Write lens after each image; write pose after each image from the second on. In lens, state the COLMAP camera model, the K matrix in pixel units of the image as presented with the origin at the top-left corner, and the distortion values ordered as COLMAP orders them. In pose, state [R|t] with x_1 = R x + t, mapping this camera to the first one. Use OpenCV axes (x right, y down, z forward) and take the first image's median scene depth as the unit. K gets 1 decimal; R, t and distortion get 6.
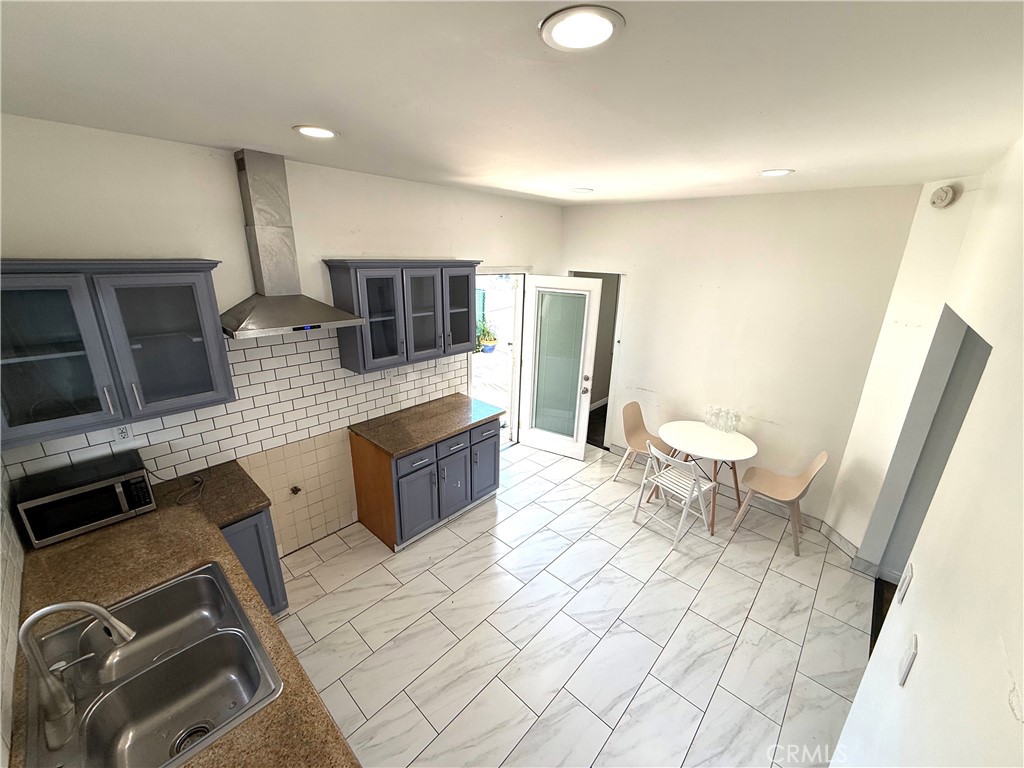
lens RADIAL K [[408.2, 0, 510.2], [0, 408.2, 382.6], [0, 0, 1]] dist [0.000393, 0.000542]
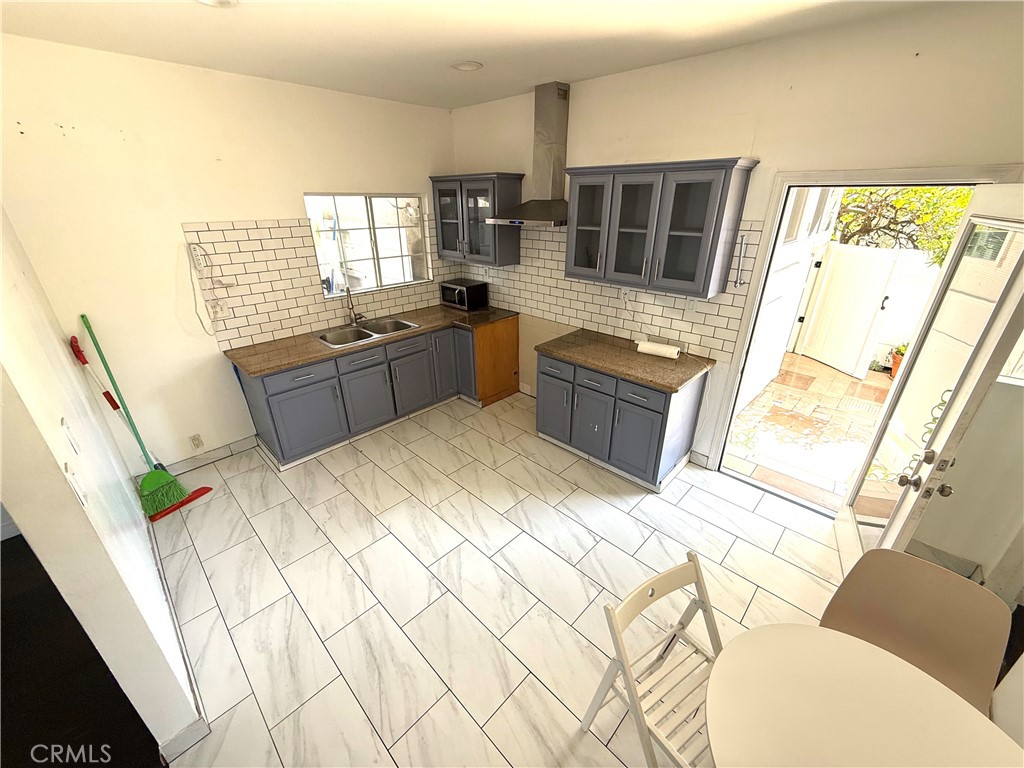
lens RADIAL K [[408.2, 0, 511.2], [0, 408.2, 383.0], [0, 0, 1]] dist [0.000393, 0.000542]
pose [[-0.029377, 0.392721, -0.919188, 0.914921], [-0.302686, 0.872914, 0.382625, -0.174023], [0.952637, 0.289466, 0.093228, 0.962587]]
